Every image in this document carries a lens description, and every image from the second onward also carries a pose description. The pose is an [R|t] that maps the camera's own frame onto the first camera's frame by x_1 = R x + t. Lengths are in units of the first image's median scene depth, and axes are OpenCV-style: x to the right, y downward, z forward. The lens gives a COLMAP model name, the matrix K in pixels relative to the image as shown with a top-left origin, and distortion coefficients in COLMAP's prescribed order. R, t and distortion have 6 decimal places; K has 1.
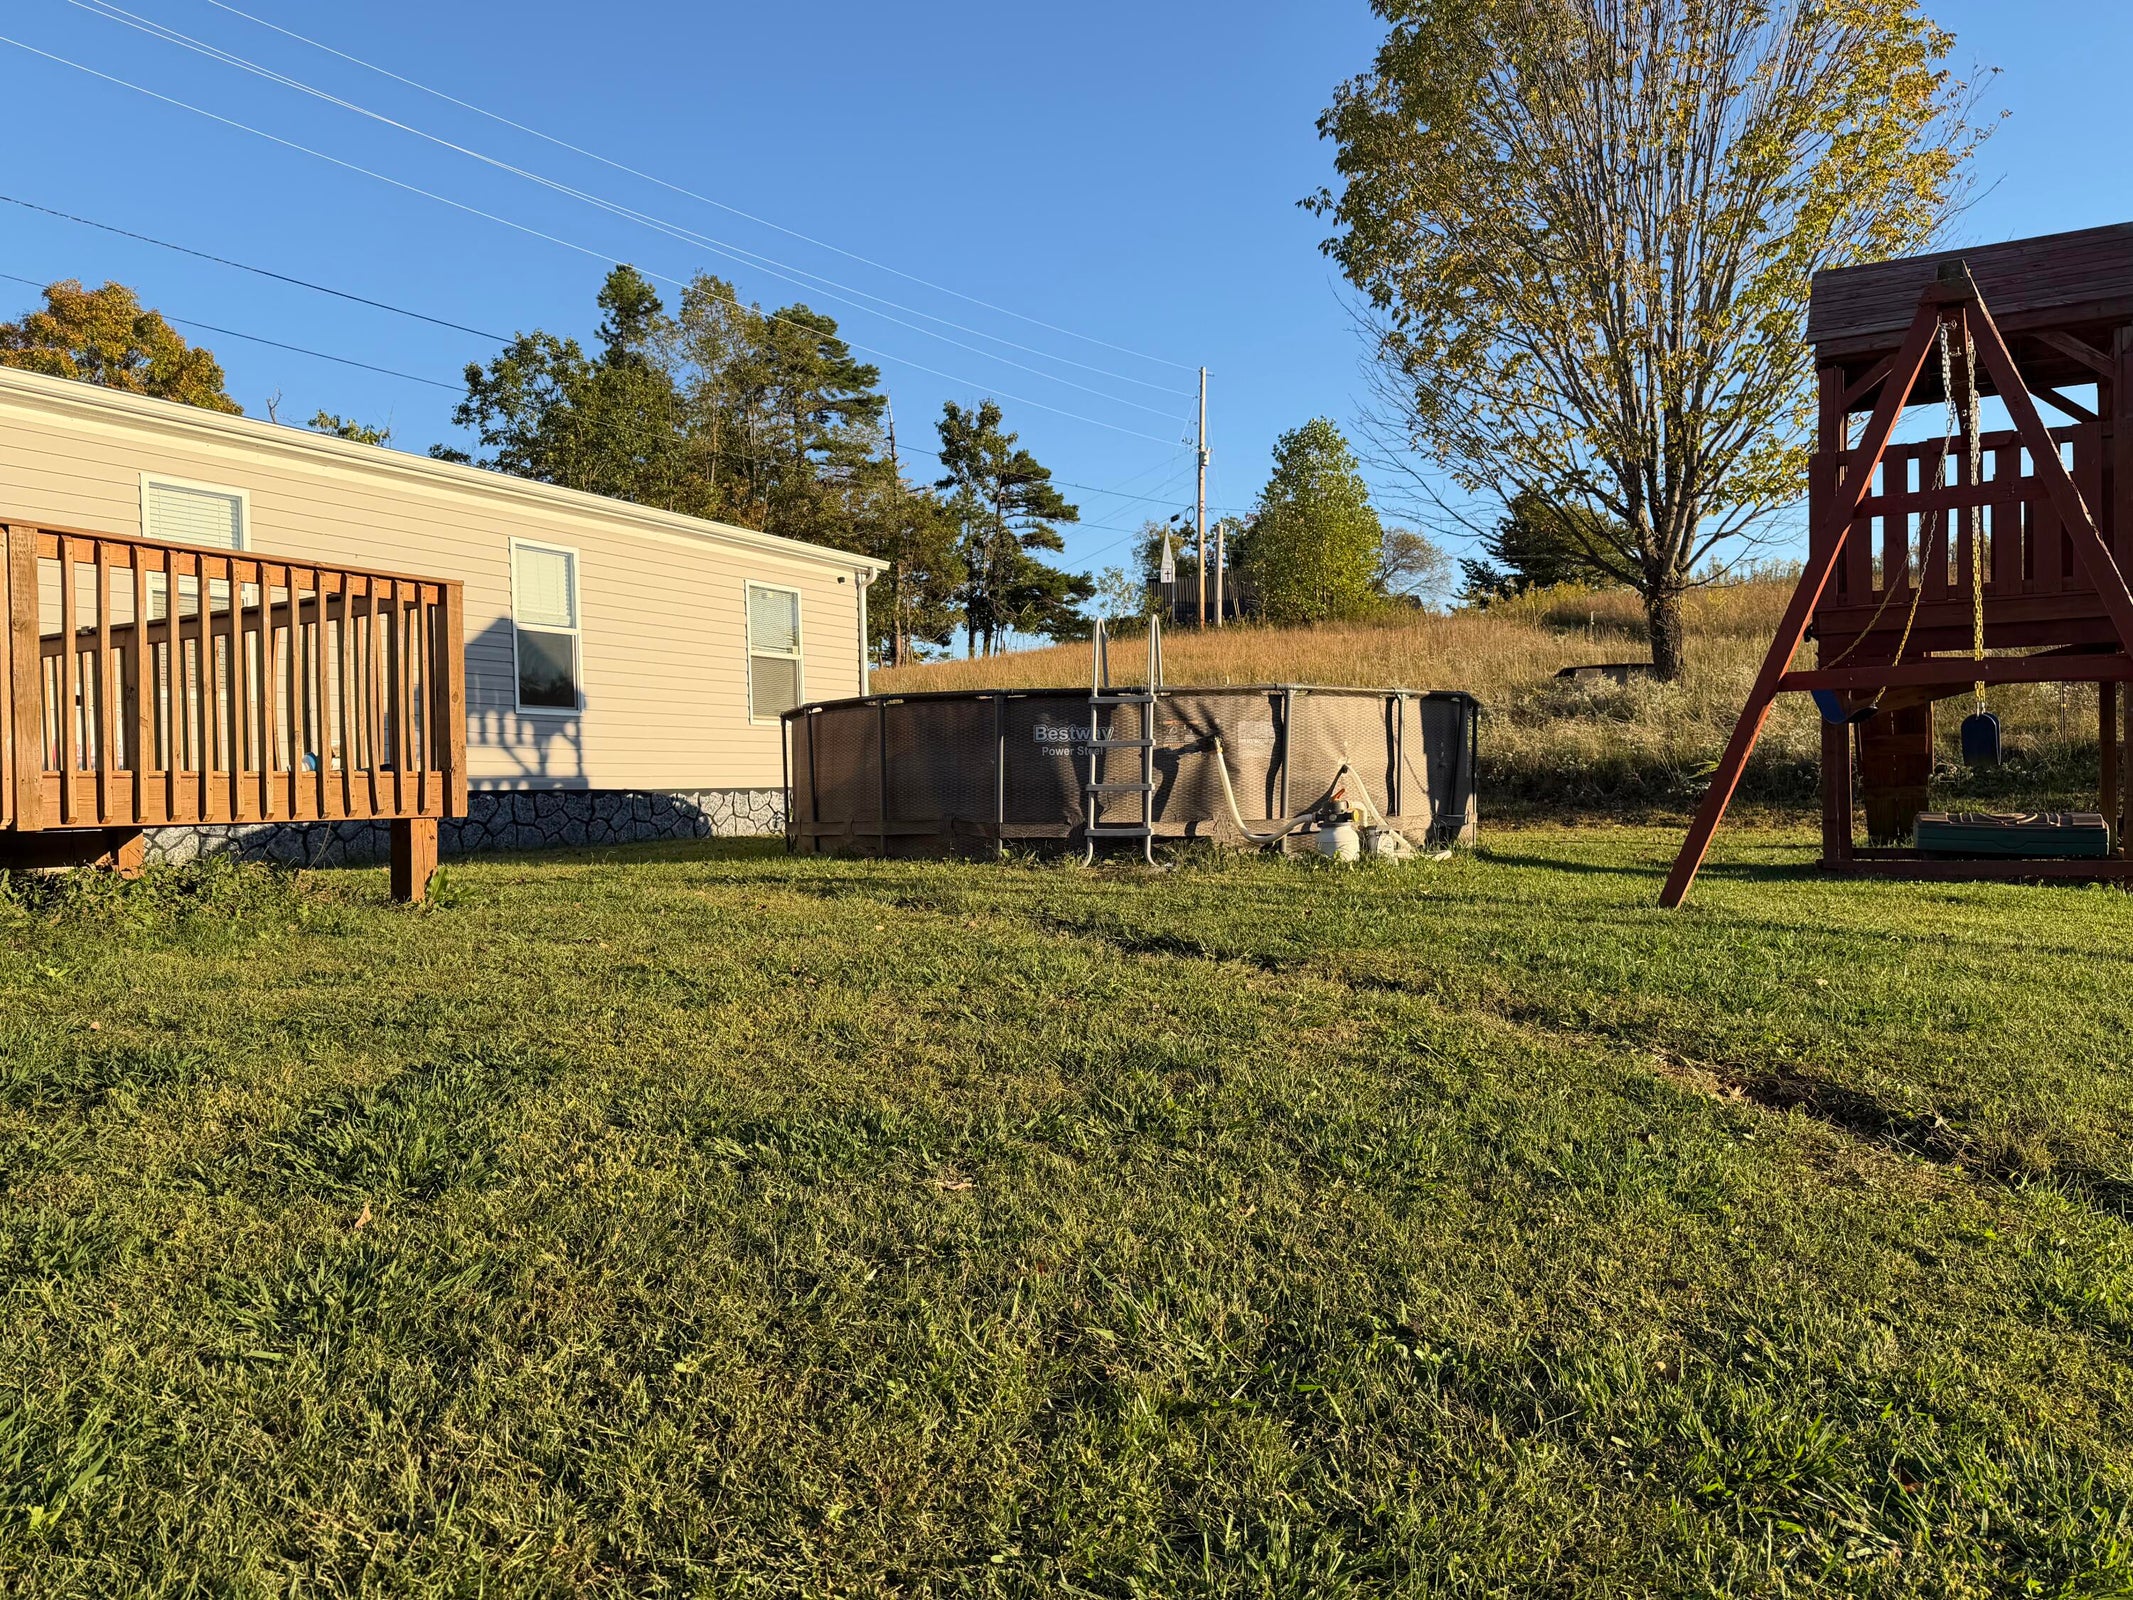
lens RADIAL K [[1458.0, 0, 1065.7], [0, 1458.0, 862.4], [0, 0, 1]] dist [0.001927, -0.001000]
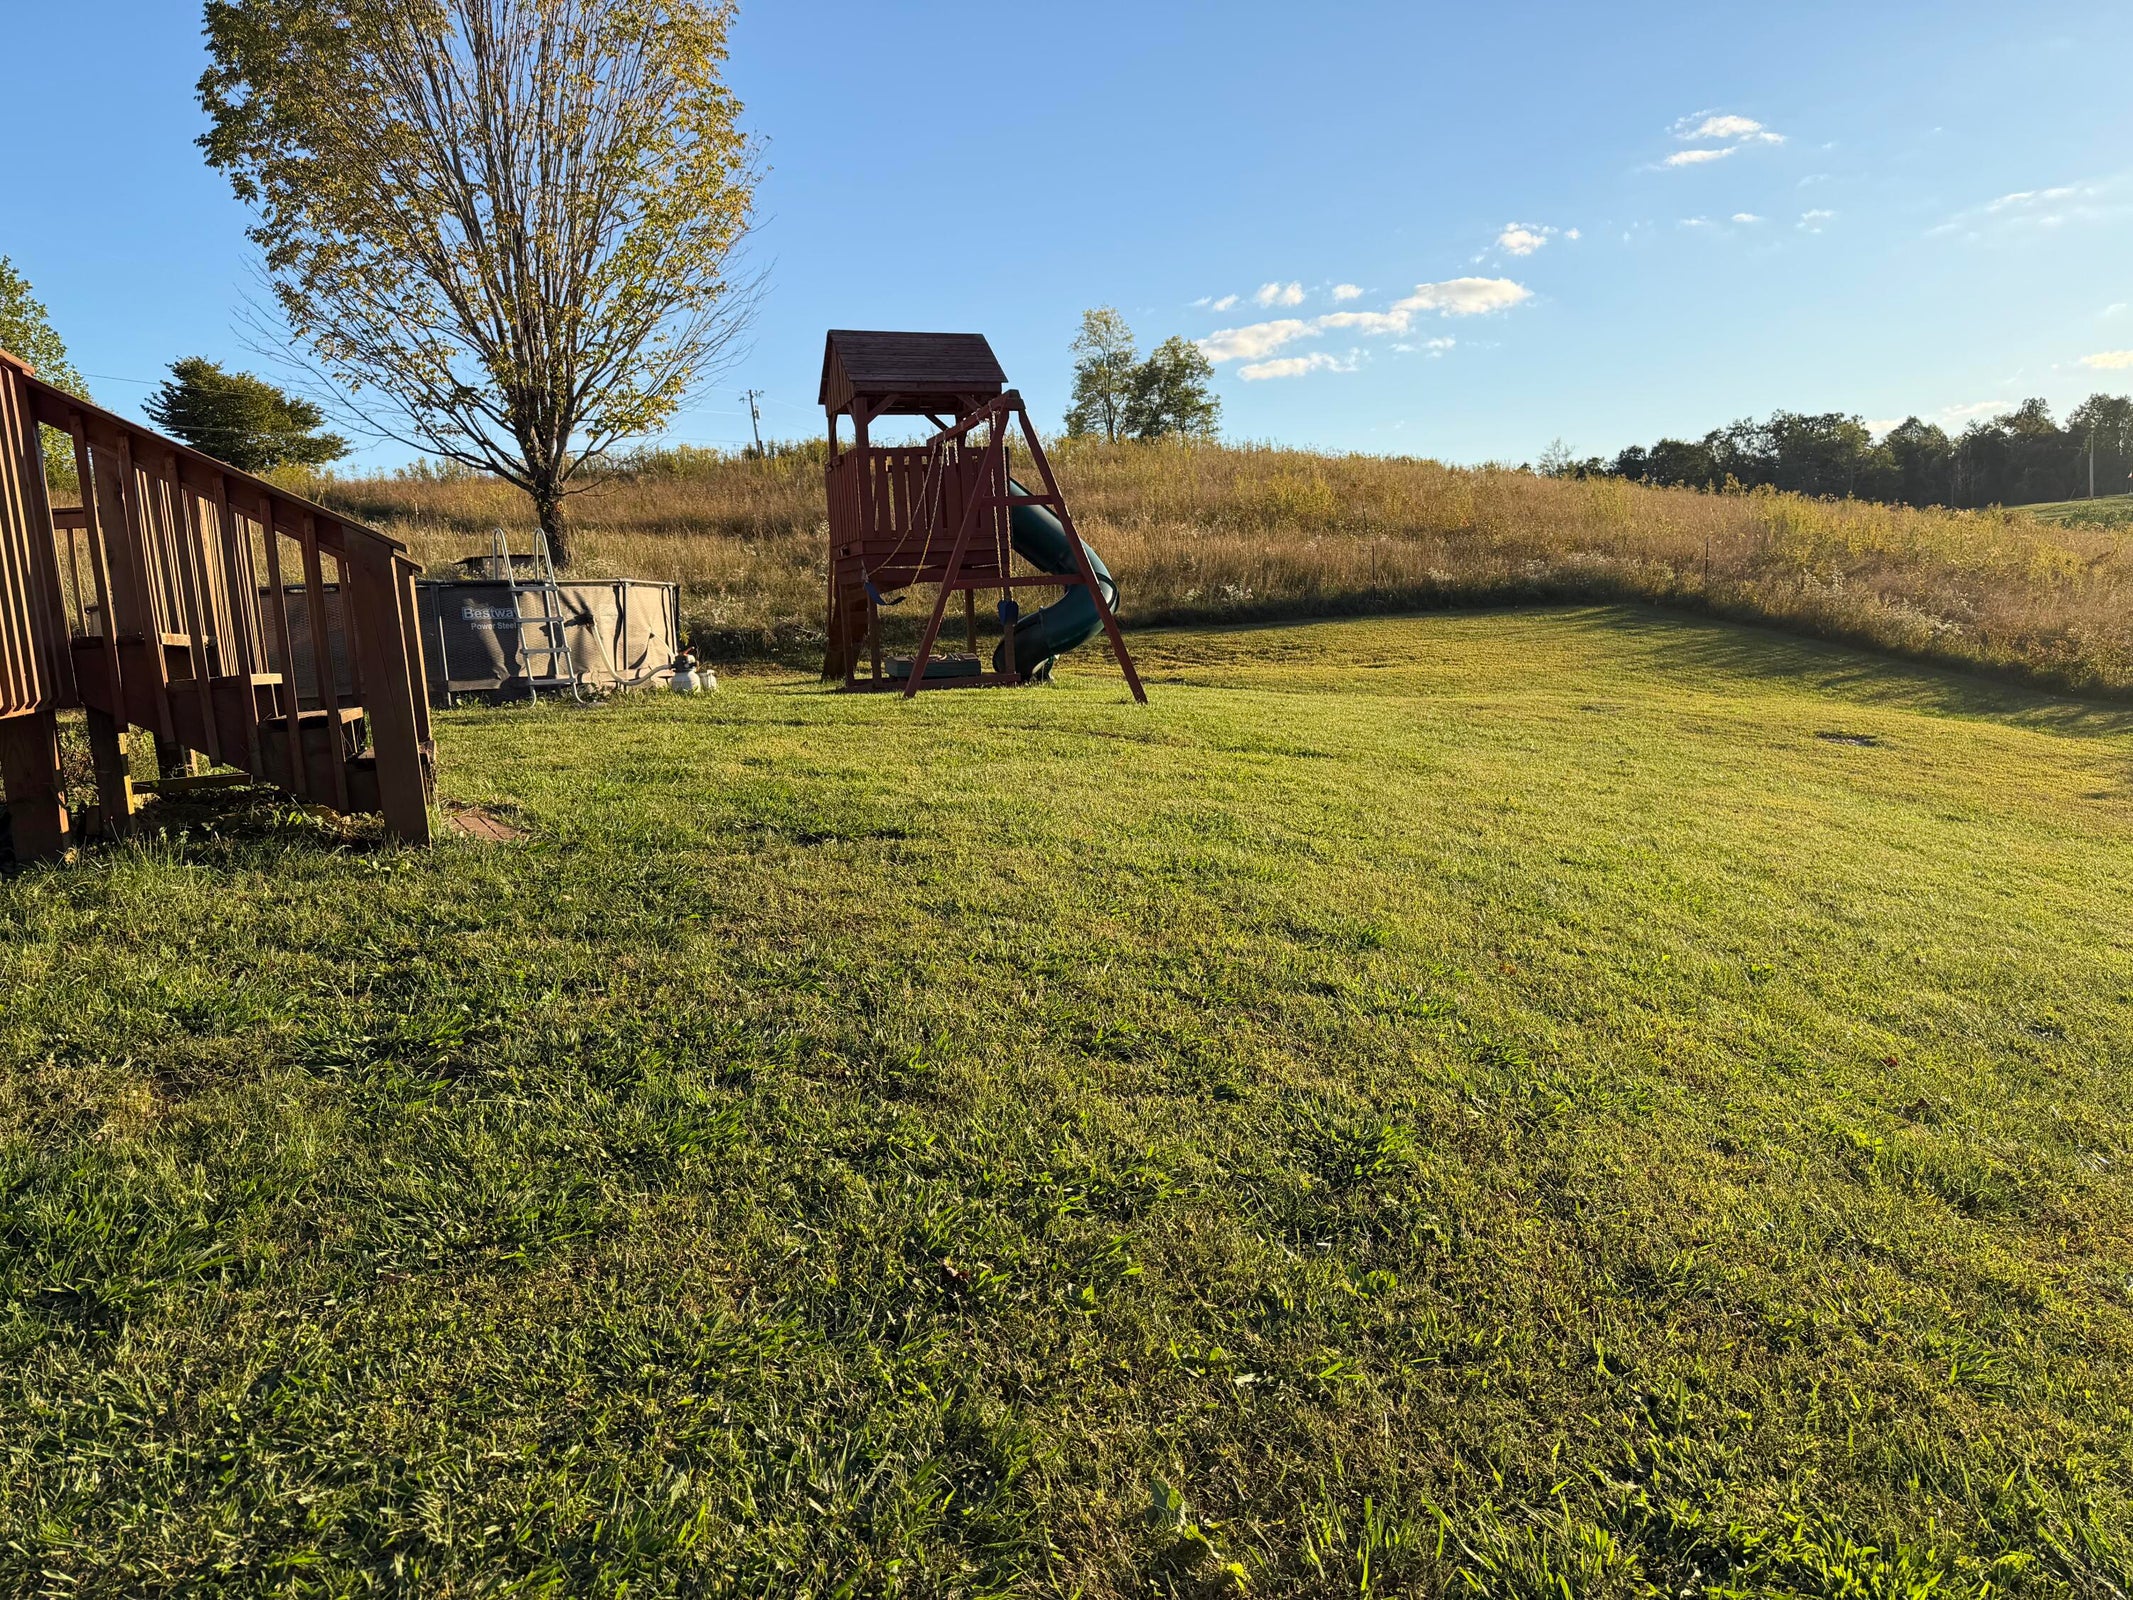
lens RADIAL K [[1484.0, 0, 1066.5], [0, 1484.0, 800.0], [0, 0, 1]] dist [-0.005019, -0.008144]
pose [[0.640976, -0.101548, 0.760814, -0.730517], [0.075179, 0.994750, 0.069435, 0.030631], [-0.763870, 0.012691, 0.645245, -0.315169]]
